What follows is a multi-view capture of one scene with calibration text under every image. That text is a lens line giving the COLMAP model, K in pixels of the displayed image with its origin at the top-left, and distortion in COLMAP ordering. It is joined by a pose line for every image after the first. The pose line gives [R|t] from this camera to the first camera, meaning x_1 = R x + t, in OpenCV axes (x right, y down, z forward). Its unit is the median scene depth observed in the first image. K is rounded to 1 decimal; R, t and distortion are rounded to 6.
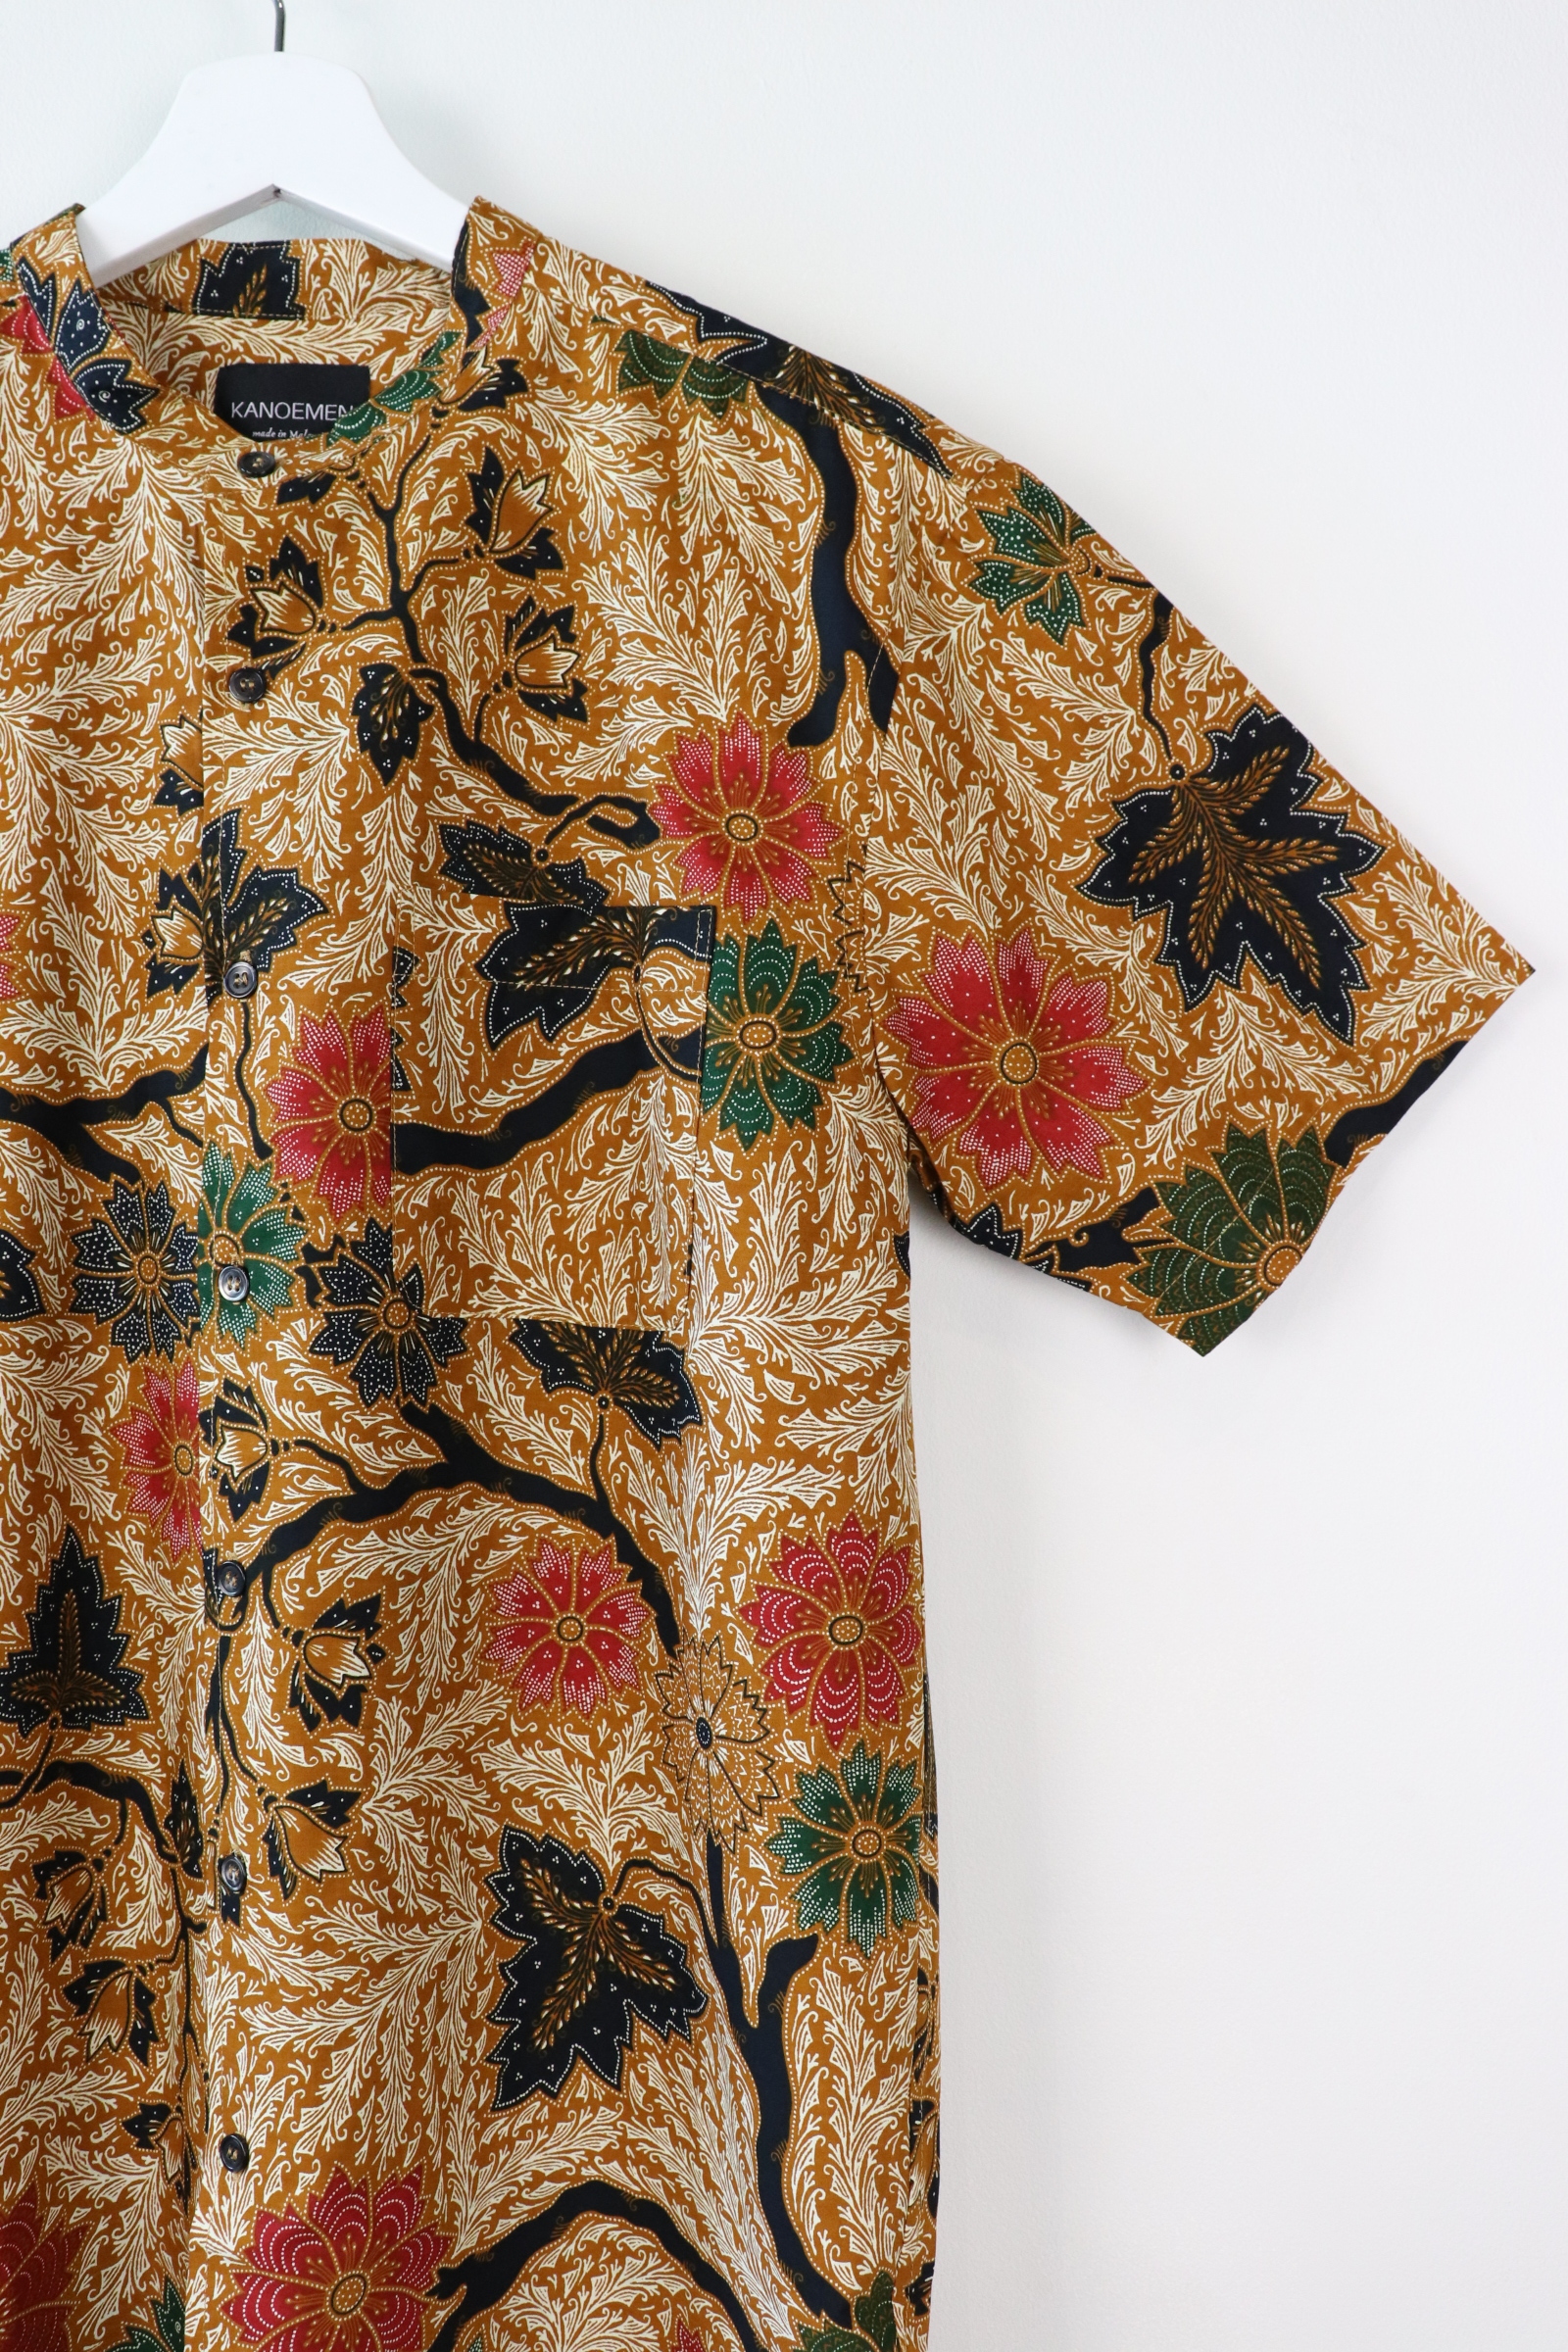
lens RADIAL K [[1907.2, 0, 792.1], [0, 1907.2, 1164.0], [0, 0, 1]] dist [-0.180911, 0.149753]
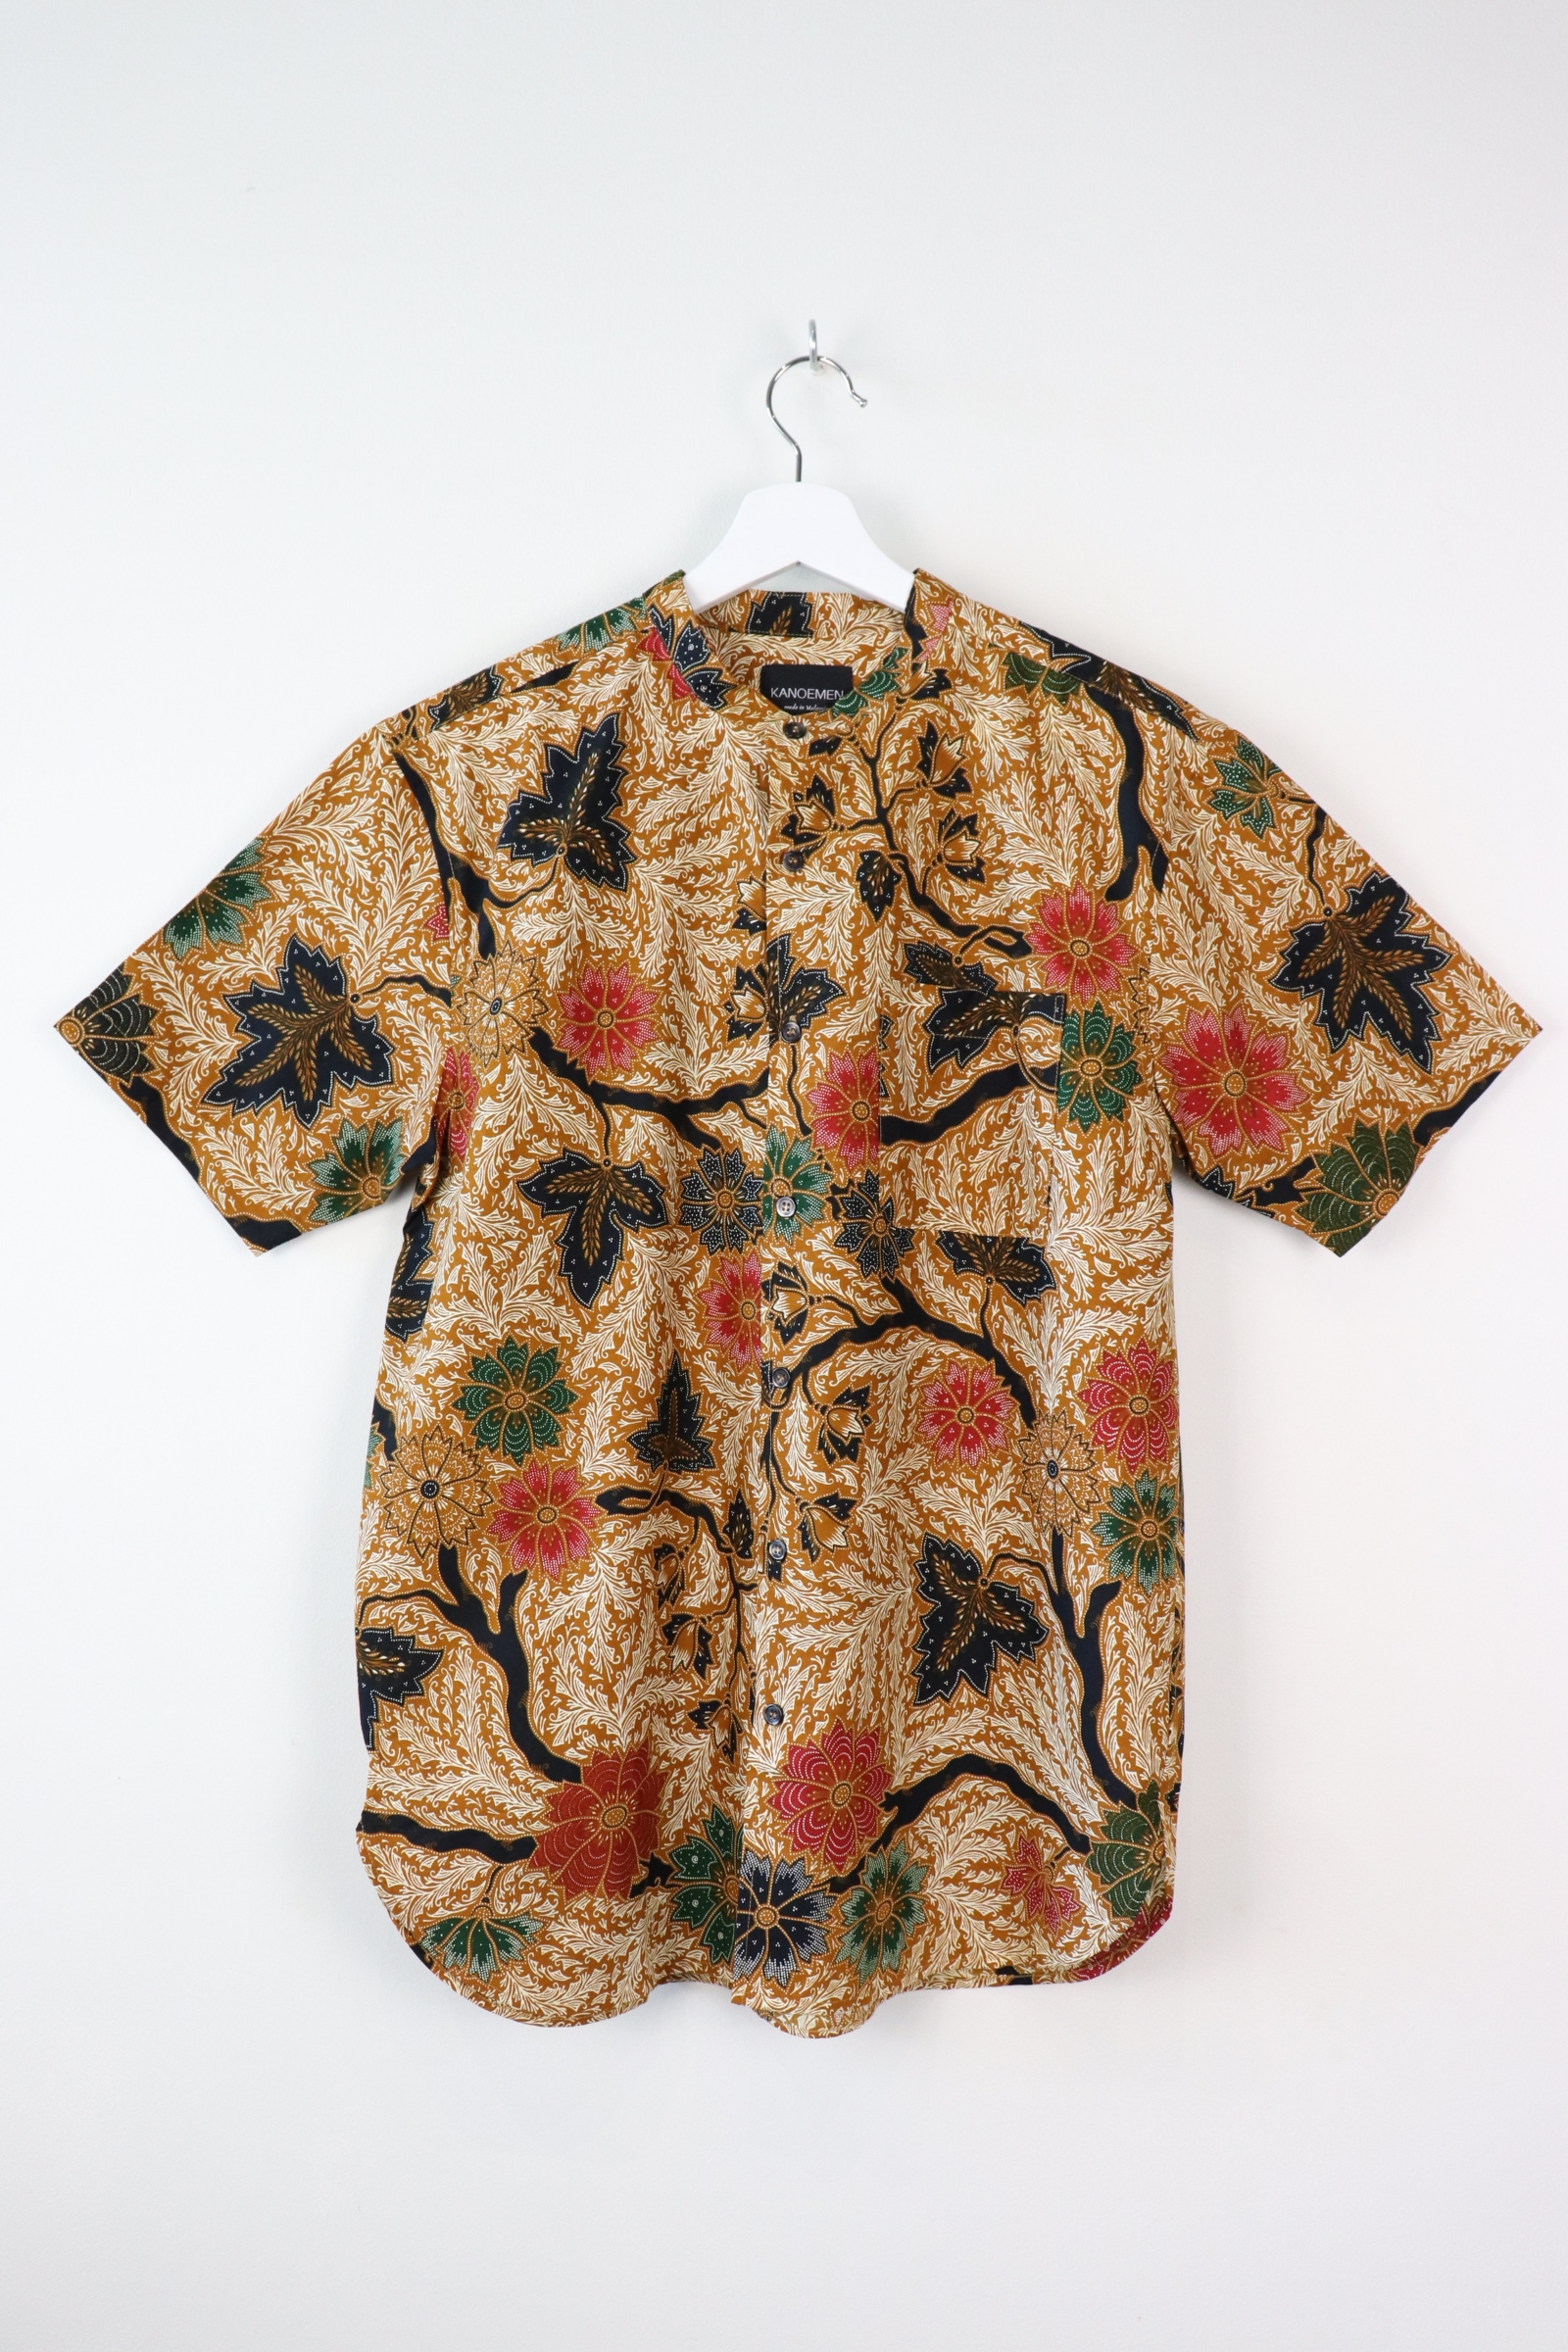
lens RADIAL K [[1907.2, 0, 792.1], [0, 1907.2, 1164.0], [0, 0, 1]] dist [-0.180911, 0.149753]
pose [[0.998475, 0.008883, -0.054494, -0.190996], [-0.008767, 0.999959, 0.002377, 0.019132], [0.054513, -0.001895, 0.998511, -0.745279]]
